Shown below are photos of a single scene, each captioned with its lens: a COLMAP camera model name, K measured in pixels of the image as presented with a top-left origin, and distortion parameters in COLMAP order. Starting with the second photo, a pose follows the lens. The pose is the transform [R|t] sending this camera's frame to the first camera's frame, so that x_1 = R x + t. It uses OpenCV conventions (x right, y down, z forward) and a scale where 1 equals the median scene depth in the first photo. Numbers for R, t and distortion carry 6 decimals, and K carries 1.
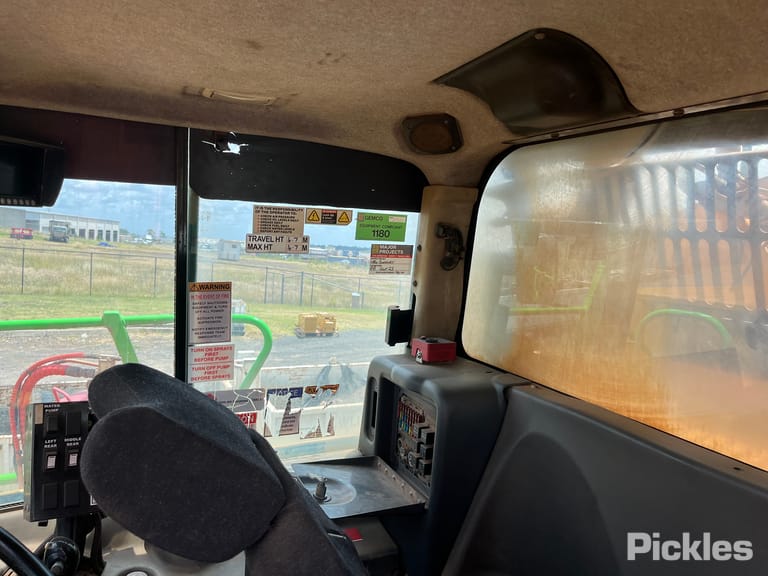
lens RADIAL K [[583.5, 0, 384.4], [0, 583.5, 285.6], [0, 0, 1]] dist [0.049536, -0.080889]
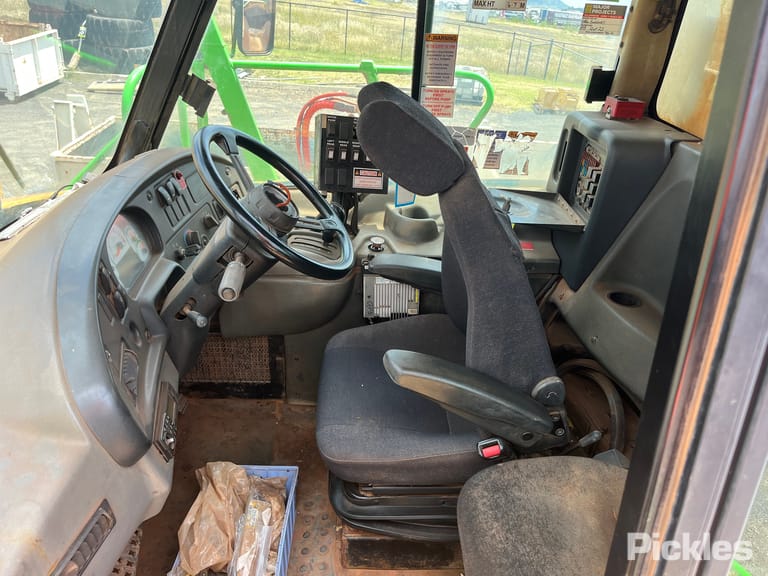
lens RADIAL K [[583.5, 0, 388.9], [0, 583.5, 285.8], [0, 0, 1]] dist [0.049536, -0.080889]
pose [[0.922050, 0.190409, -0.336998, 0.112407], [-0.054089, 0.925478, 0.374919, 0.026050], [0.383272, -0.327467, 0.863637, -0.274199]]
